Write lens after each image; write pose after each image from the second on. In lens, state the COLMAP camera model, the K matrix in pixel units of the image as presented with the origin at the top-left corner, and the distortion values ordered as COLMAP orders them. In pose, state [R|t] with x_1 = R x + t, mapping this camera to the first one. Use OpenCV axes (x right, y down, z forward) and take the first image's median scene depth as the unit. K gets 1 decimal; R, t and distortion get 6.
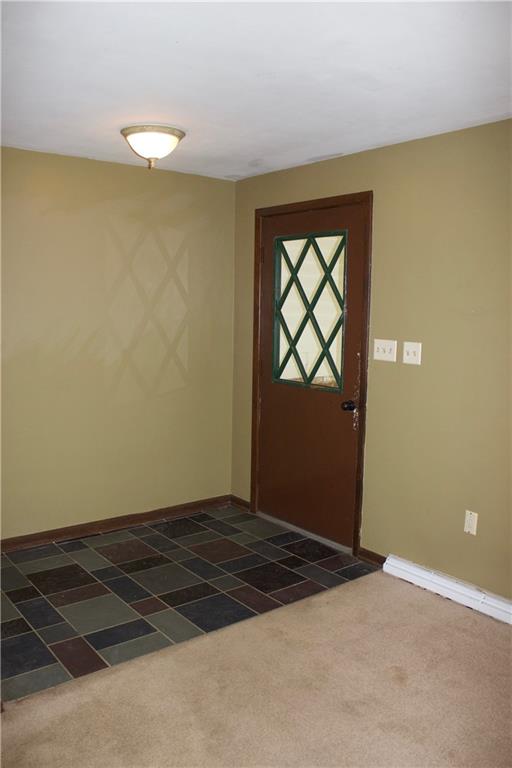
lens RADIAL K [[642.1, 0, 254.7], [0, 642.1, 386.9], [0, 0, 1]] dist [-0.156393, 0.122574]
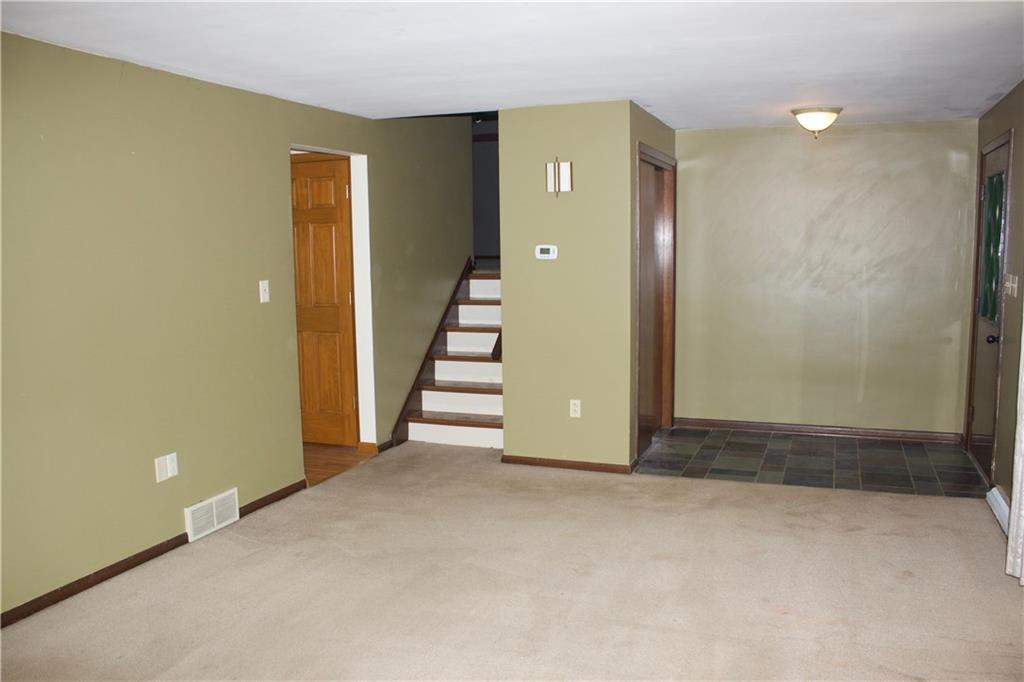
lens RADIAL K [[856.1, 0, 513.3], [0, 856.1, 341.2], [0, 0, 1]] dist [-0.156393, 0.122574]
pose [[0.516474, 0.081746, -0.852392, 1.034400], [-0.093883, 0.994838, 0.038522, 0.062814], [0.851141, 0.060129, 0.521482, -0.410567]]
